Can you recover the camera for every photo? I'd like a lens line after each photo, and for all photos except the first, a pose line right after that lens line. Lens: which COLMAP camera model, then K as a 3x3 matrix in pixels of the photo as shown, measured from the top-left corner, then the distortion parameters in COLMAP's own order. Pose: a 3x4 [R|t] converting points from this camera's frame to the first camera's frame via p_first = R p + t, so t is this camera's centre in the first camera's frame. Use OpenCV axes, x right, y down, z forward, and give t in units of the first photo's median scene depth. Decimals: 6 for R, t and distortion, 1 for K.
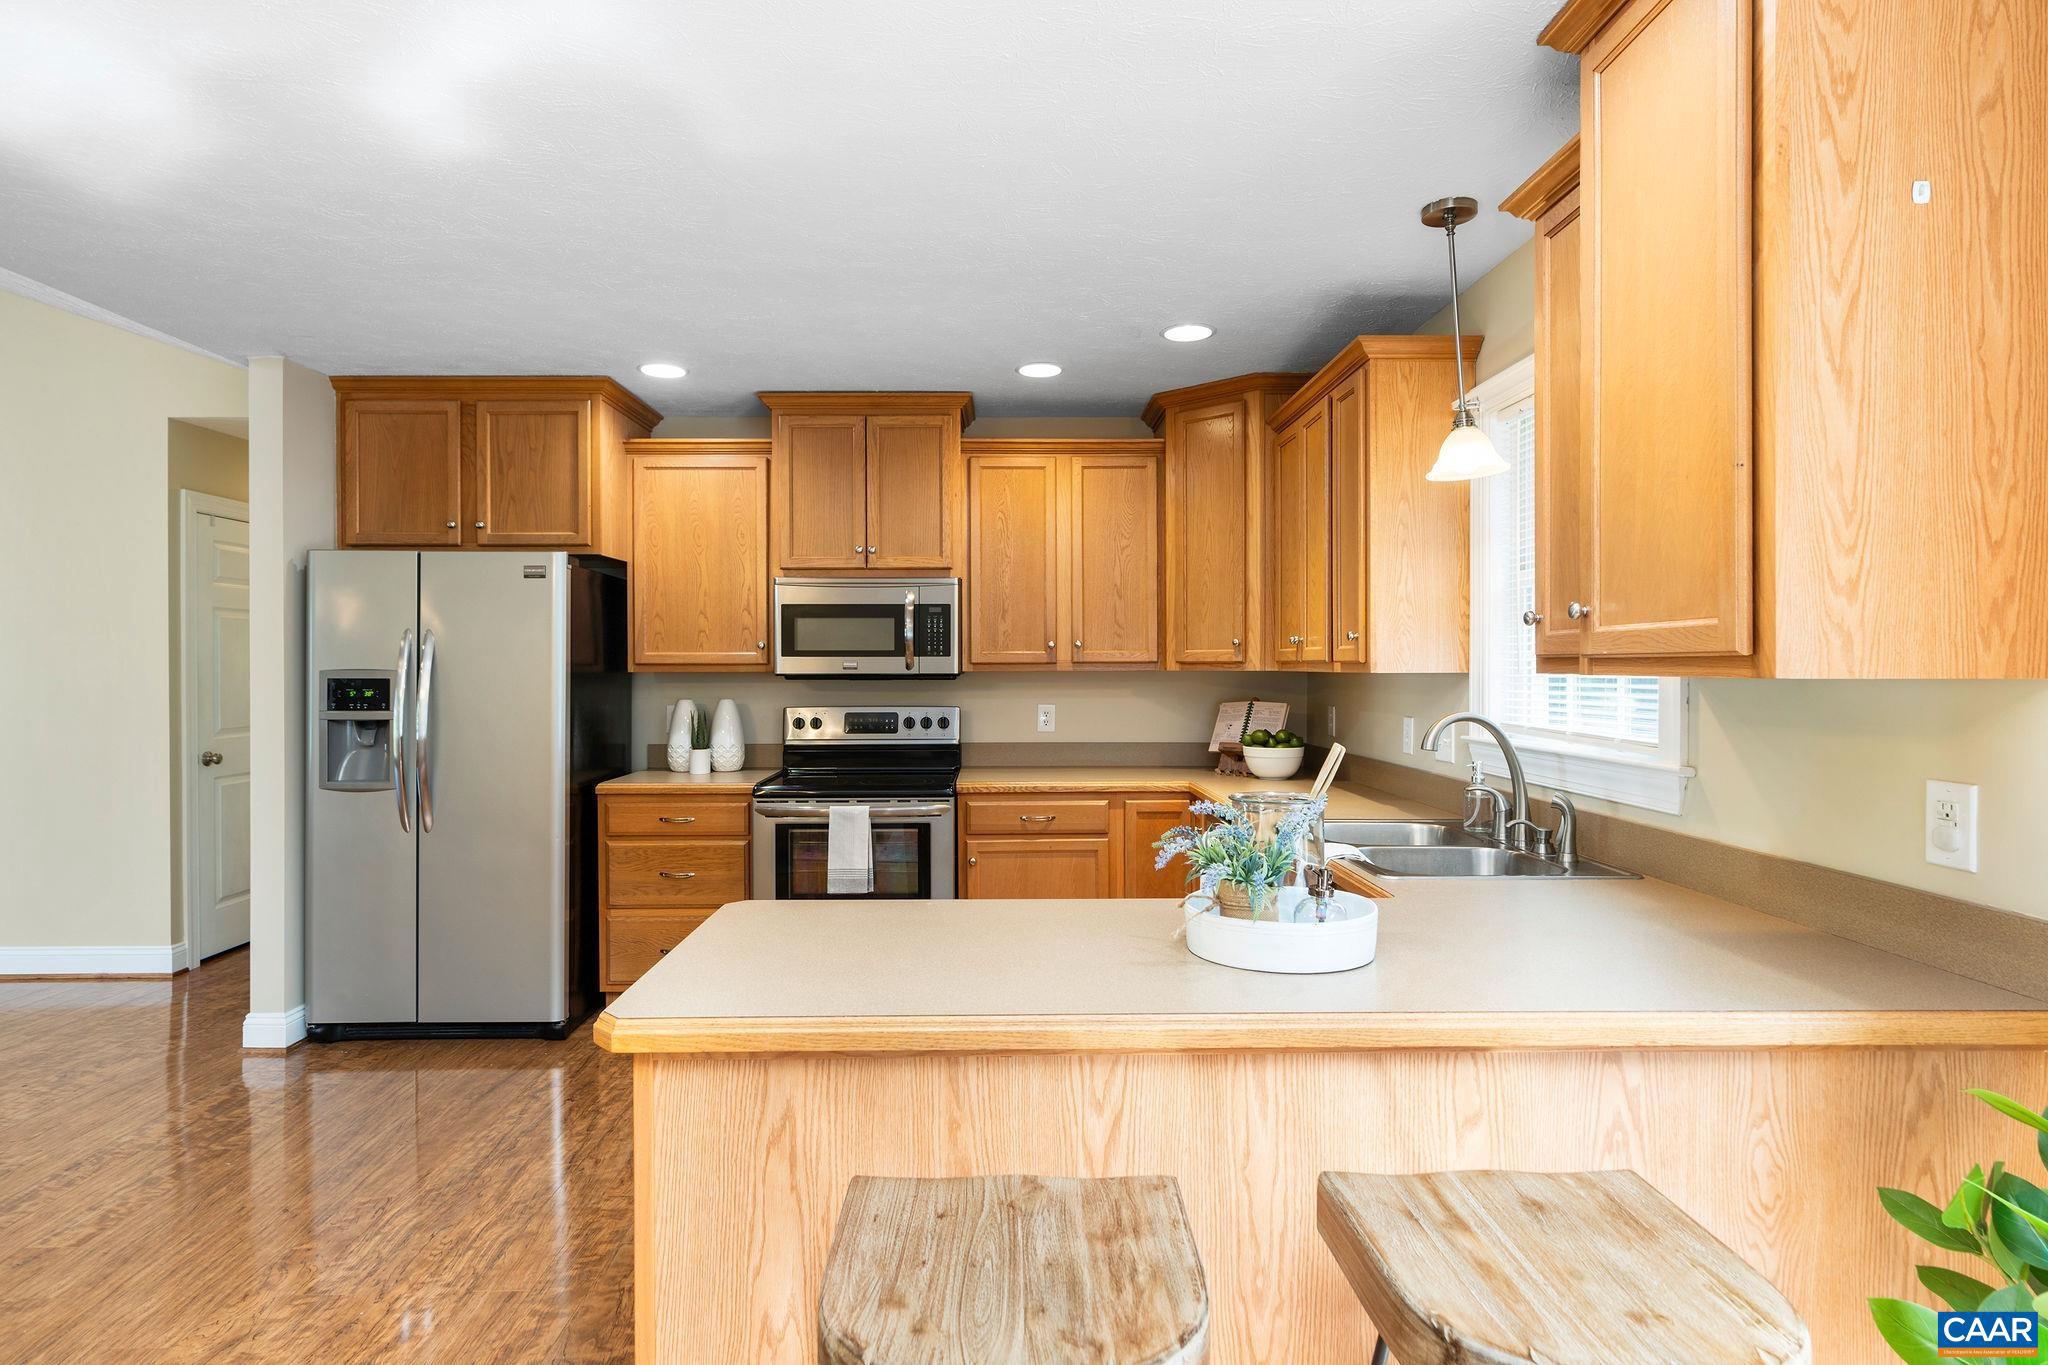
lens RADIAL K [[1077.2, 0, 1014.1], [0, 1077.2, 668.7], [0, 0, 1]] dist [0.002268, 0.000442]
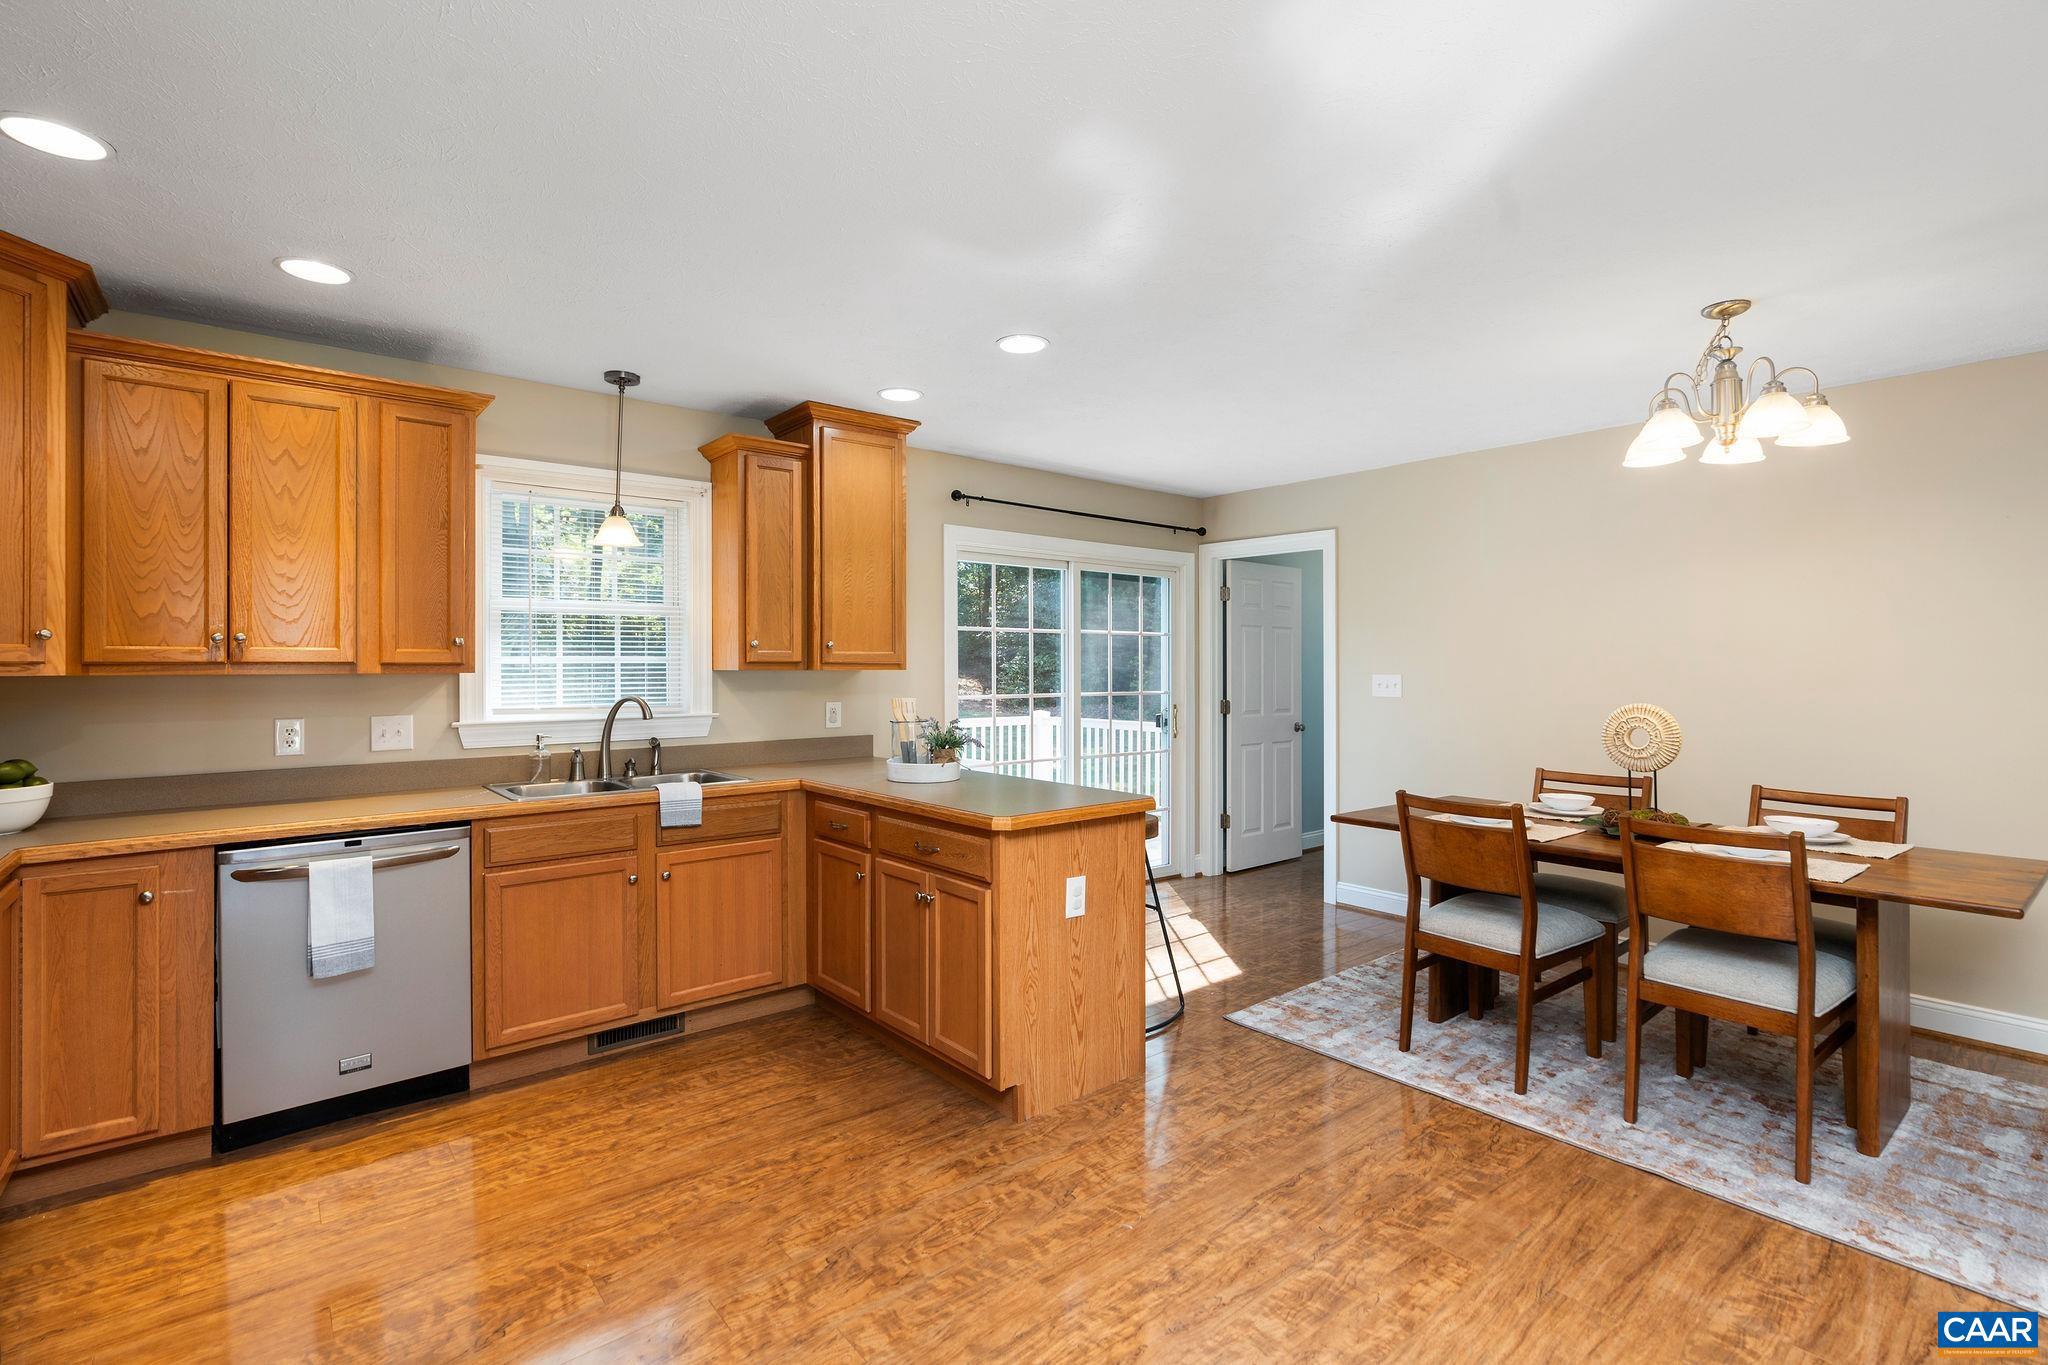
lens RADIAL K [[936.4, 0, 1017.5], [0, 936.4, 669.1], [0, 0, 1]] dist [-0.004467, 0.001414]
pose [[-0.625146, -0.000819, 0.780507, -0.613983], [0.005145, 0.999973, 0.005169, -0.002432], [-0.780491, 0.007247, -0.625125, 0.845092]]
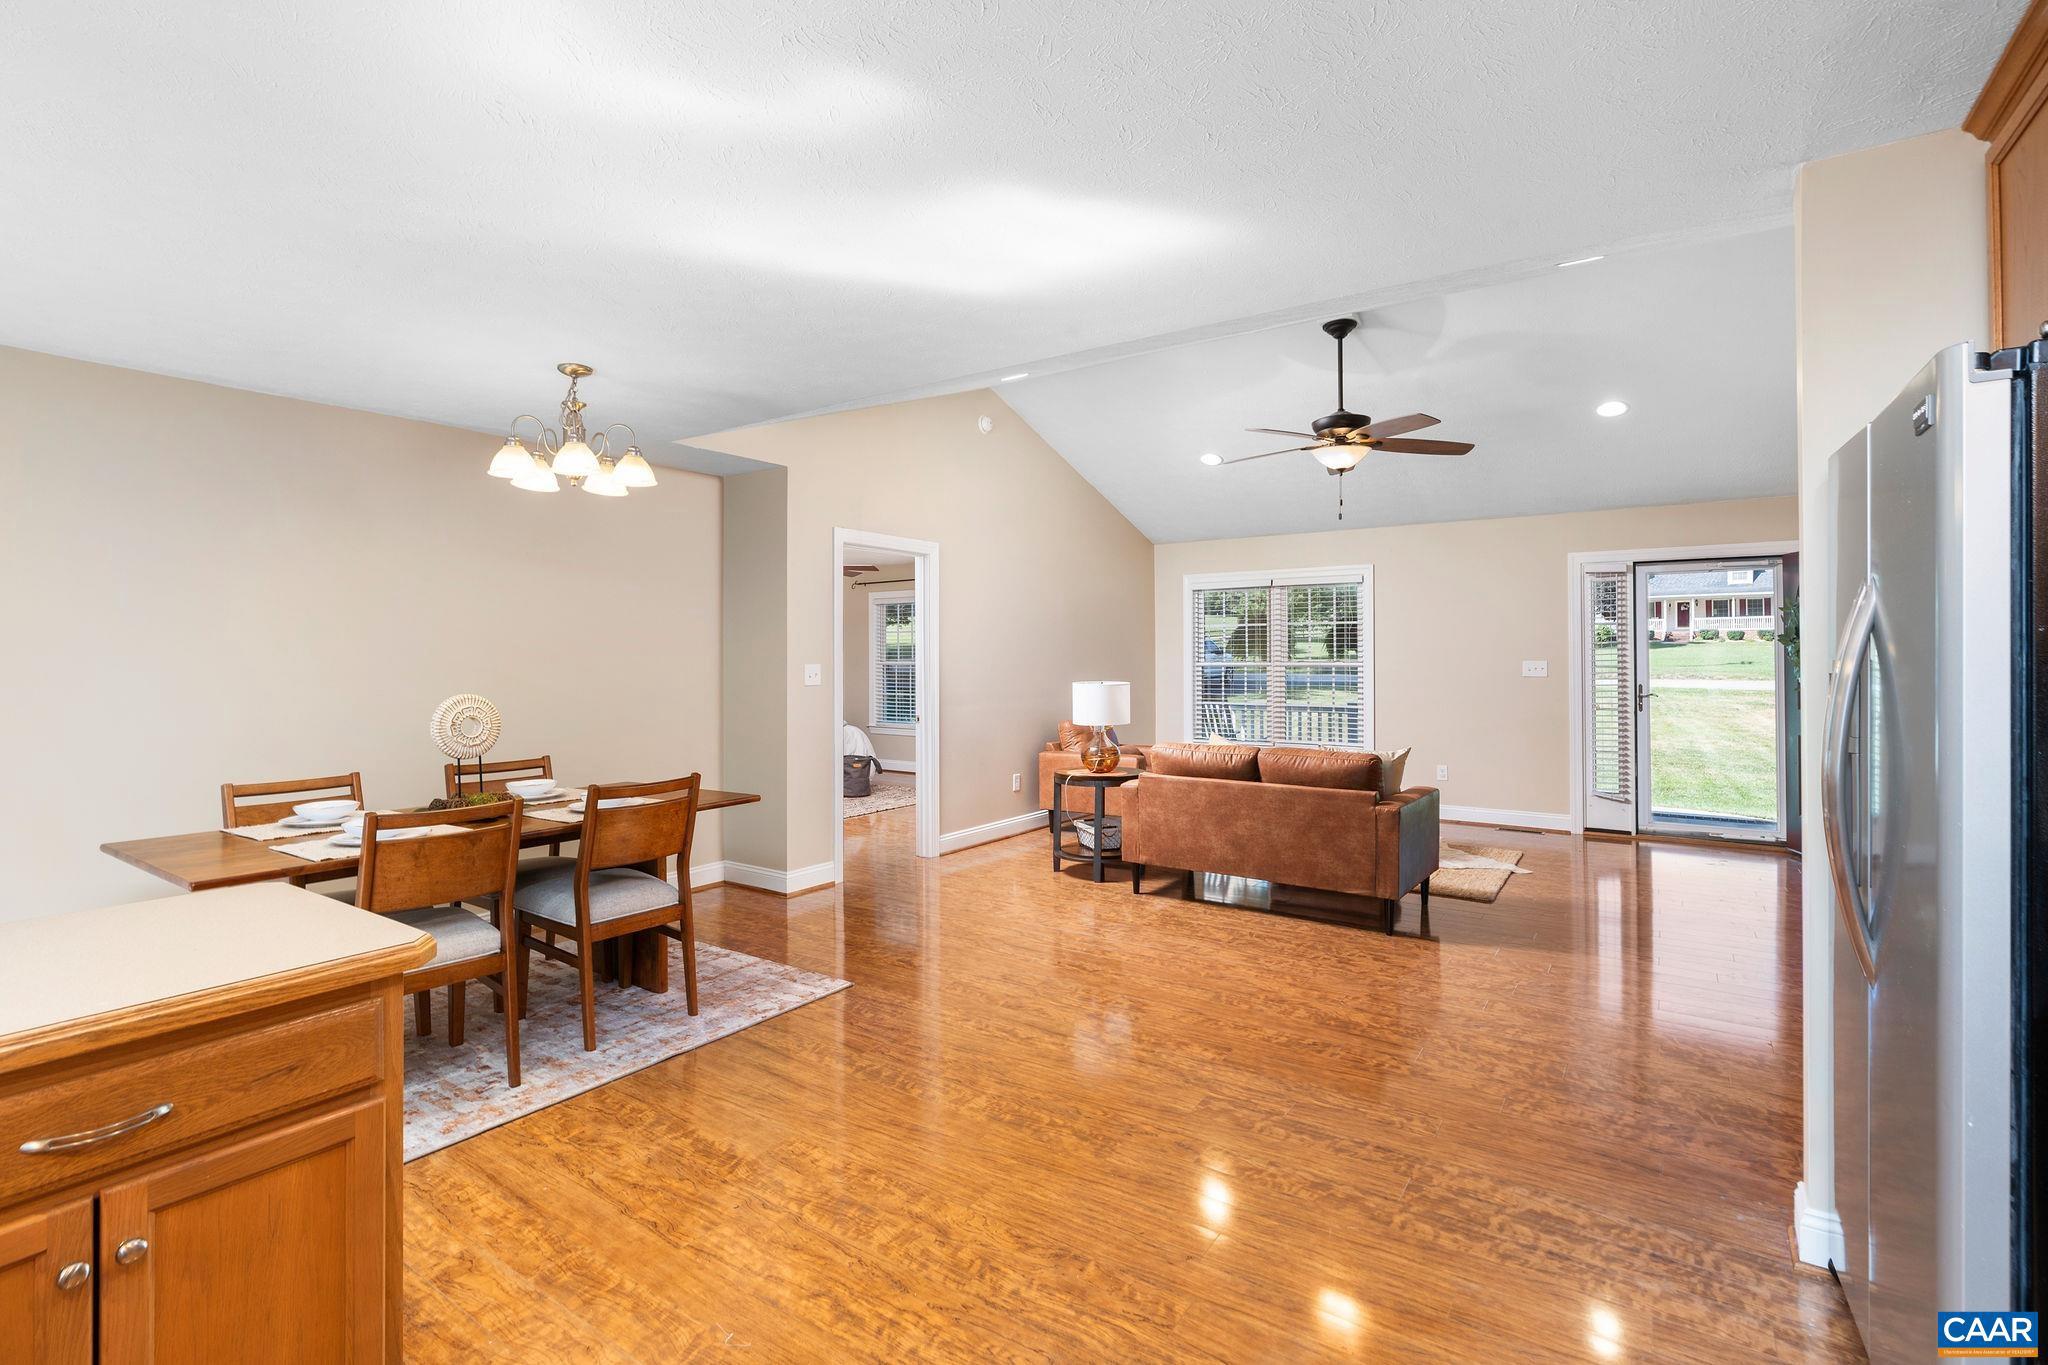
lens RADIAL K [[936.4, 0, 1021.7], [0, 936.4, 651.5], [0, 0, 1]] dist [-0.004467, 0.001414]
pose [[-0.578074, -0.004473, -0.815972, 0.029645], [-0.000600, 0.999987, -0.005056, -0.001173], [0.815984, -0.002434, -0.578069, 0.830918]]
